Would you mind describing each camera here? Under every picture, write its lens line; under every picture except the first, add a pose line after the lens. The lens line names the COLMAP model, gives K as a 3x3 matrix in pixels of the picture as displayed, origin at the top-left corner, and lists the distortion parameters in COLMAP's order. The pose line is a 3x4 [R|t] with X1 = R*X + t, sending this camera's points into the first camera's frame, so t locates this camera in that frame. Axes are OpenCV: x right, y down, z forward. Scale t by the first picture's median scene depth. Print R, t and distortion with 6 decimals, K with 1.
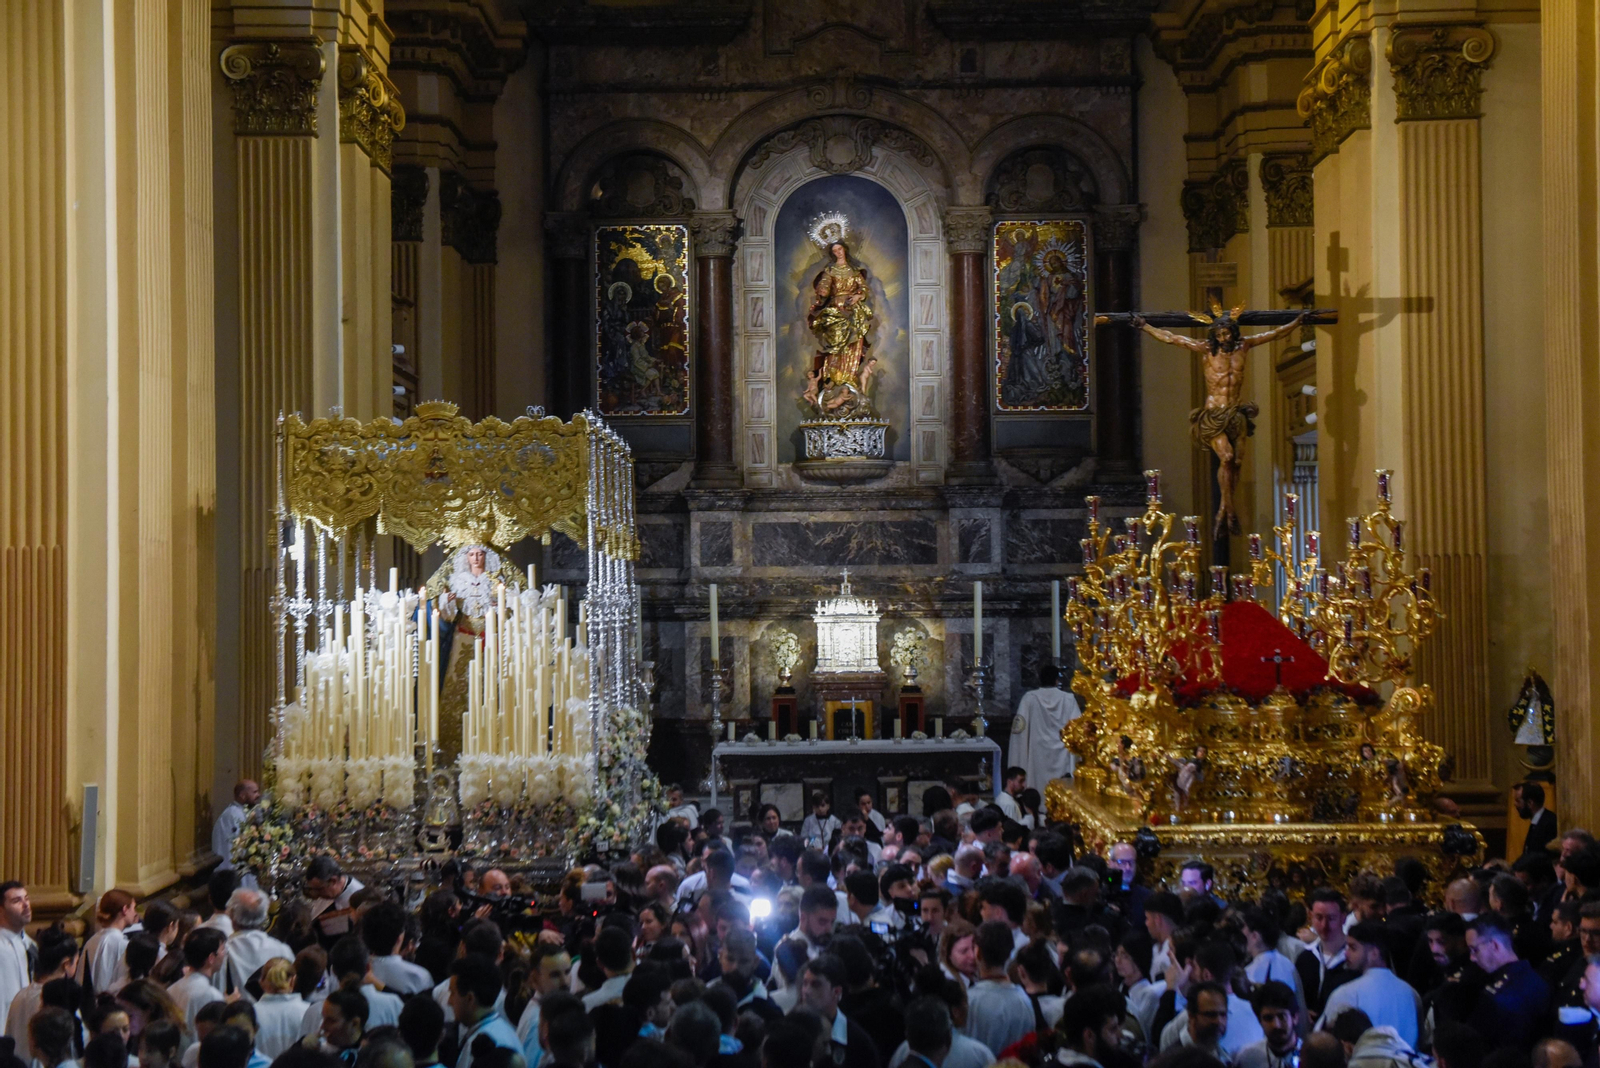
lens RADIAL K [[2168.5, 0, 800.0], [0, 2168.5, 534.0], [0, 0, 1]] dist [0.126330, -0.015392]
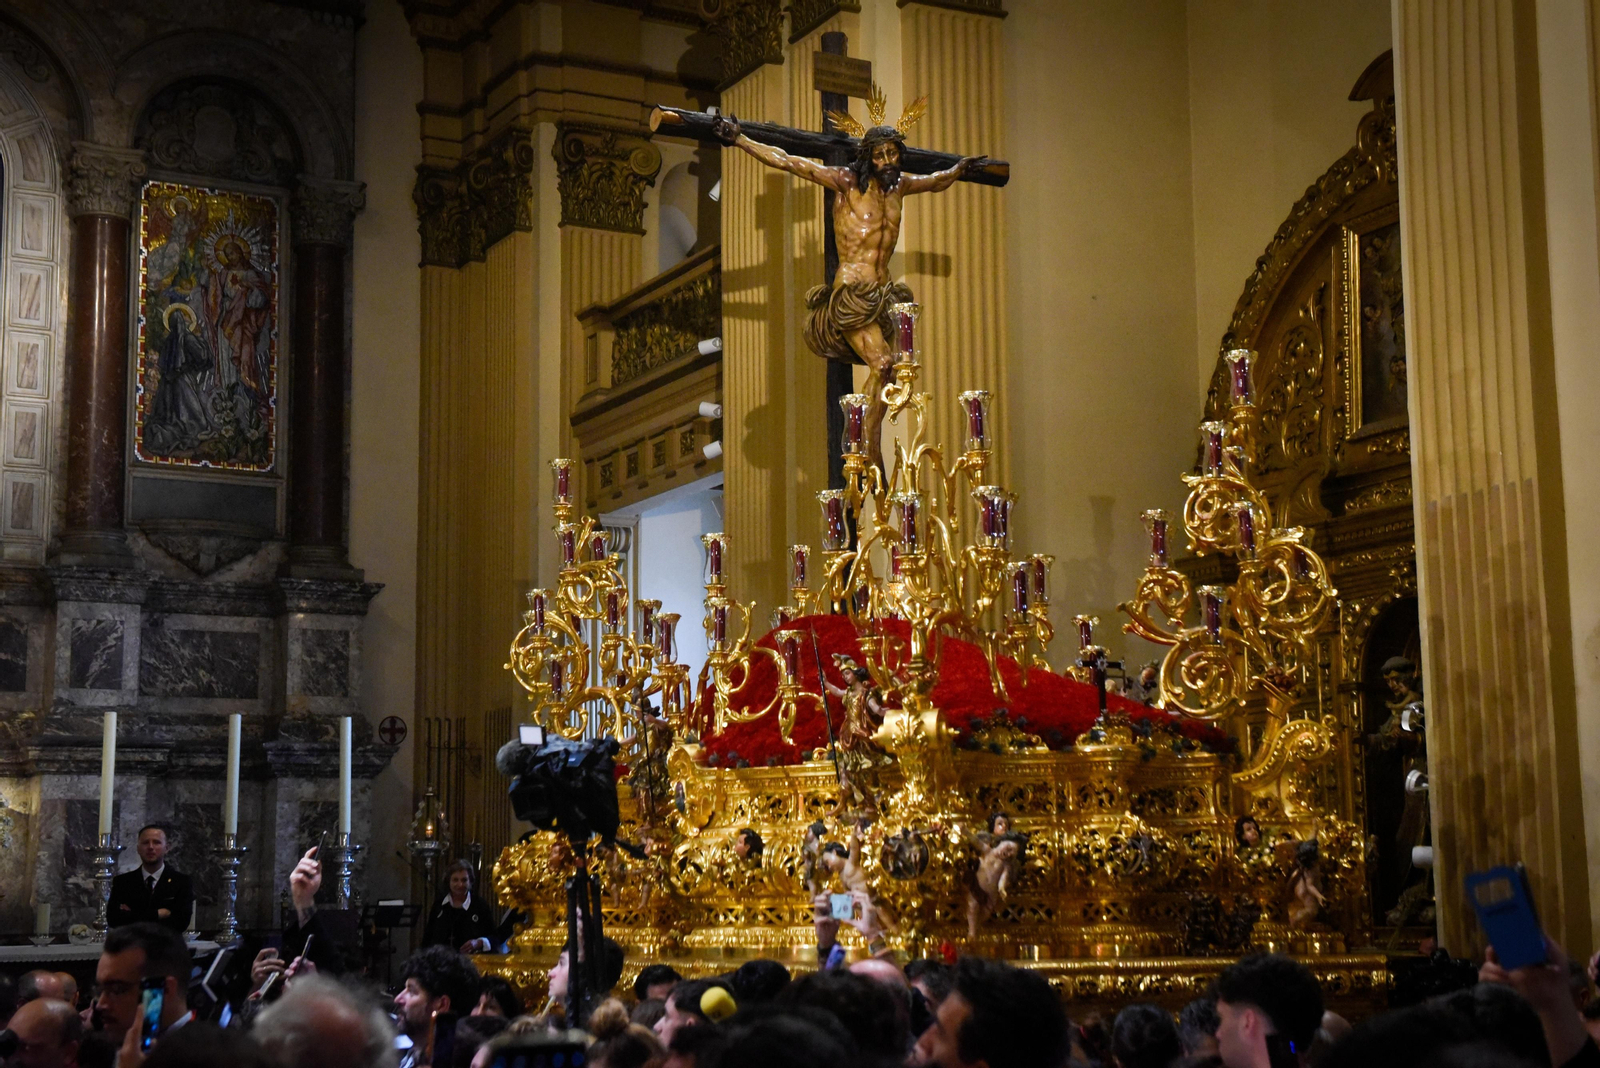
lens RADIAL K [[2435.7, 0, 800.0], [0, 2435.7, 534.0], [0, 0, 1]] dist [0.113660, -0.005922]
pose [[0.882430, 0.076566, 0.464171, -0.074258], [-0.018165, 0.991477, -0.129012, 0.056911], [-0.470093, 0.105413, 0.876299, 0.263876]]
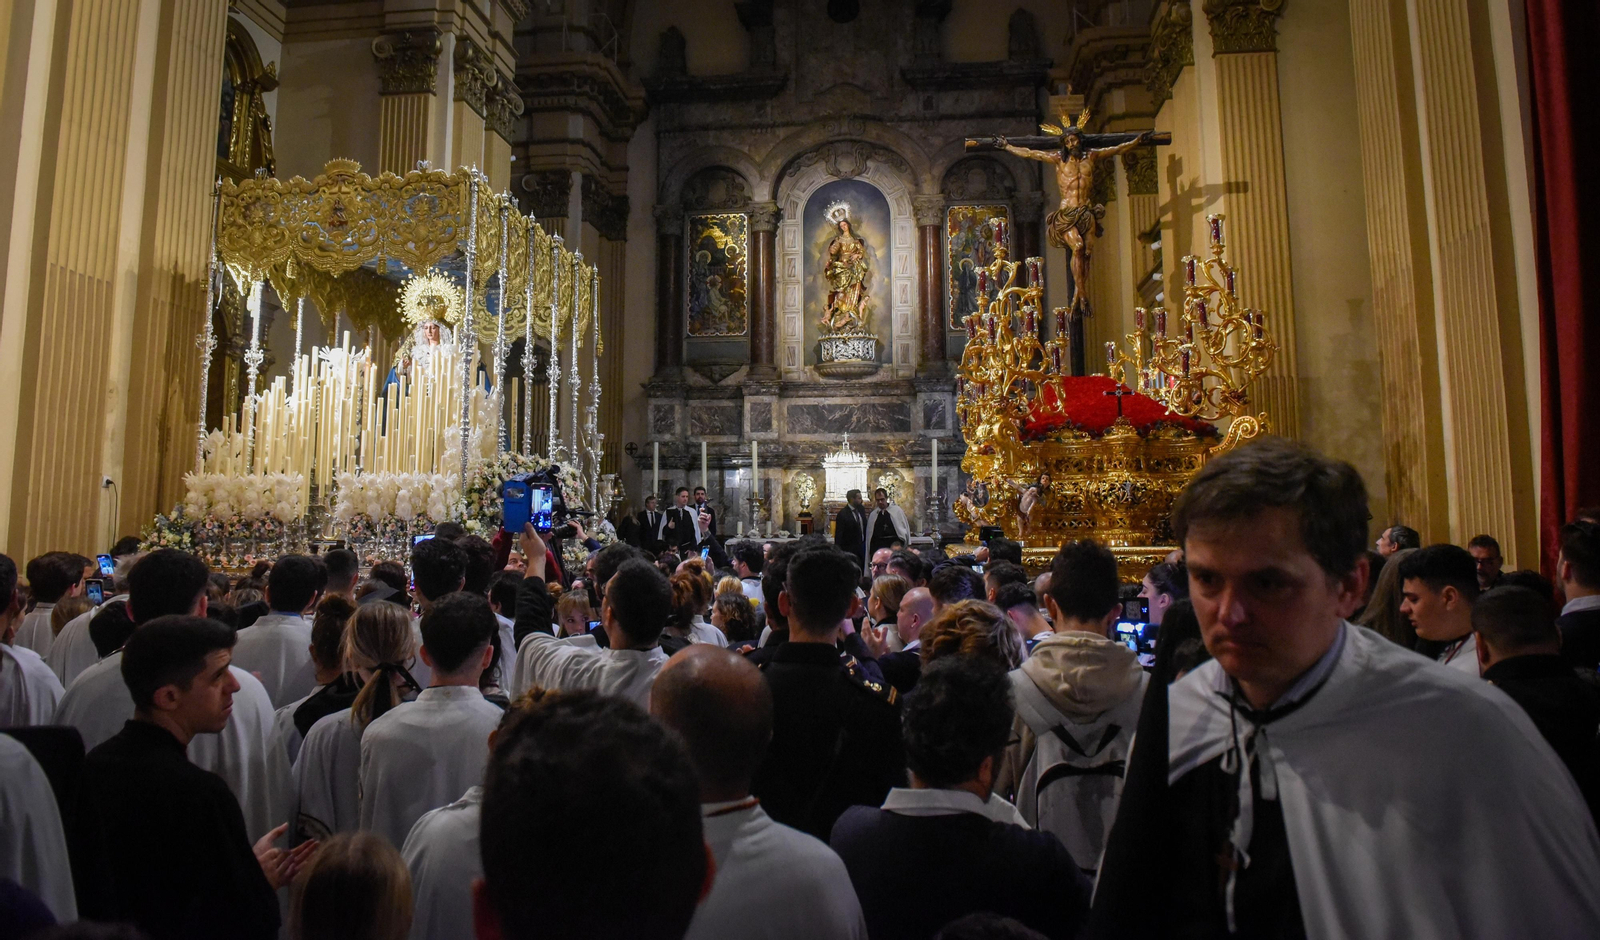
lens RADIAL K [[1090.1, 0, 796.3], [0, 1090.1, 402.2], [0, 0, 1]] dist [-0.036838, -0.026605]
pose [[0.994357, -0.005037, -0.105964, 0.064891], [-0.003969, 0.996406, -0.084610, 0.057210], [0.106010, 0.084553, 0.990764, 0.252570]]
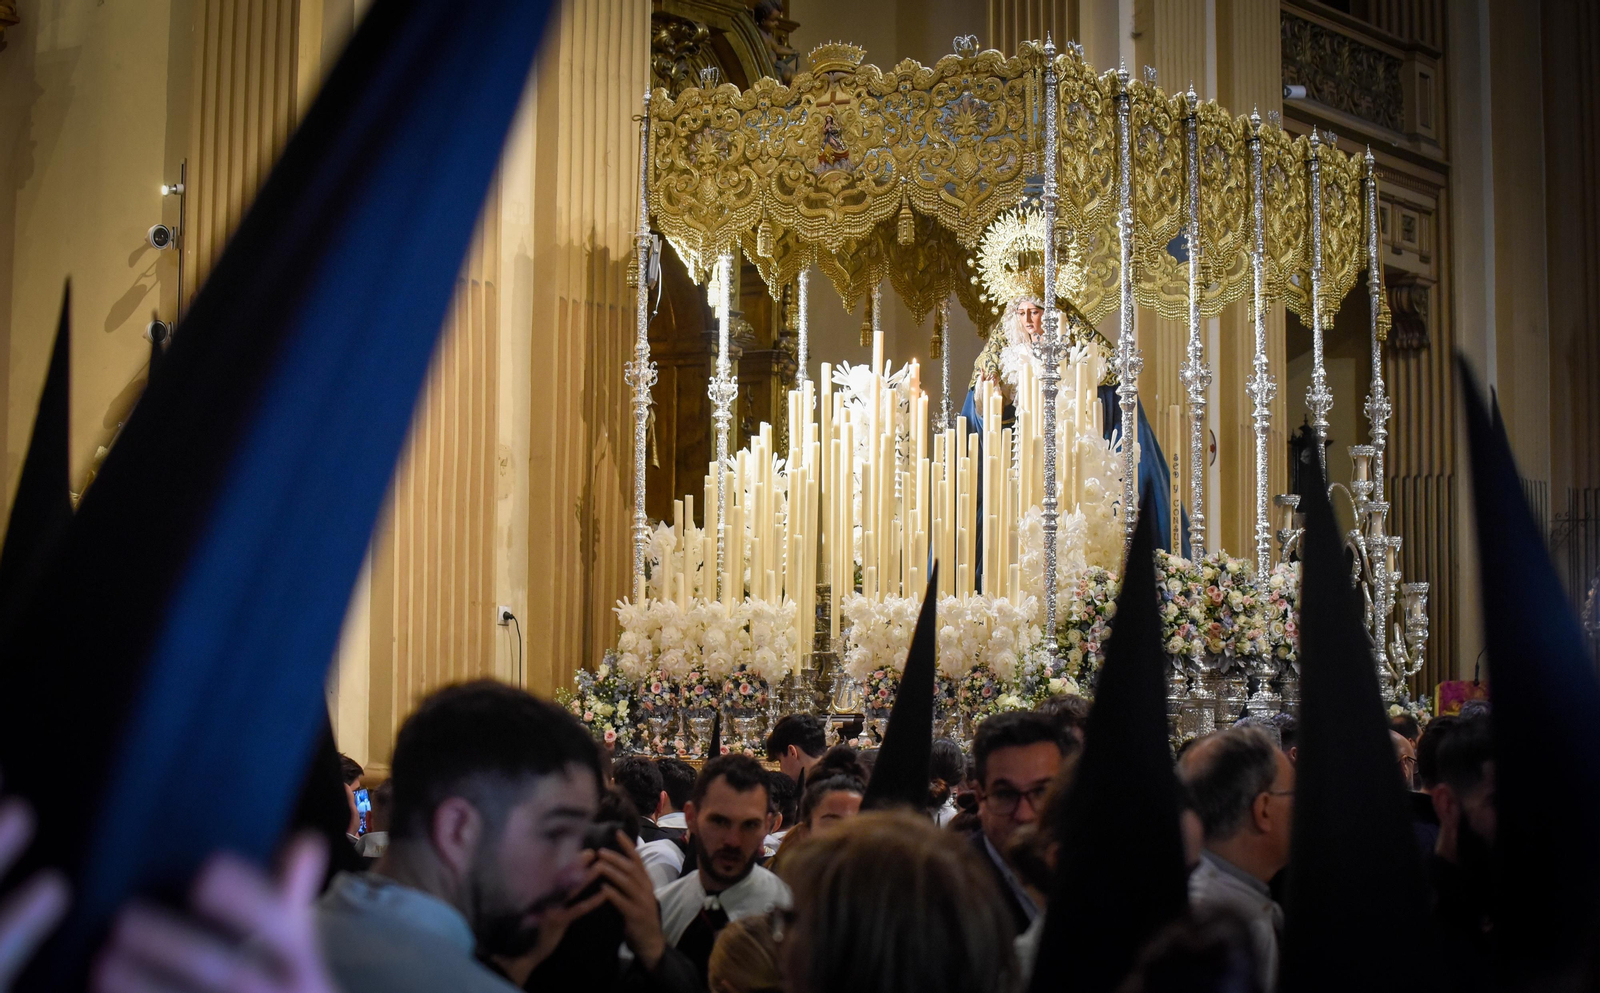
lens RADIAL K [[3264.0, 0, 775.2], [0, 3264.0, 584.9], [0, 0, 1]] dist [-0.565917, 2.648877]
pose [[0.819351, -0.008184, -0.573233, 0.185570], [0.004654, 0.999960, -0.007623, 0.054109], [0.573273, 0.003578, 0.819357, 0.115754]]
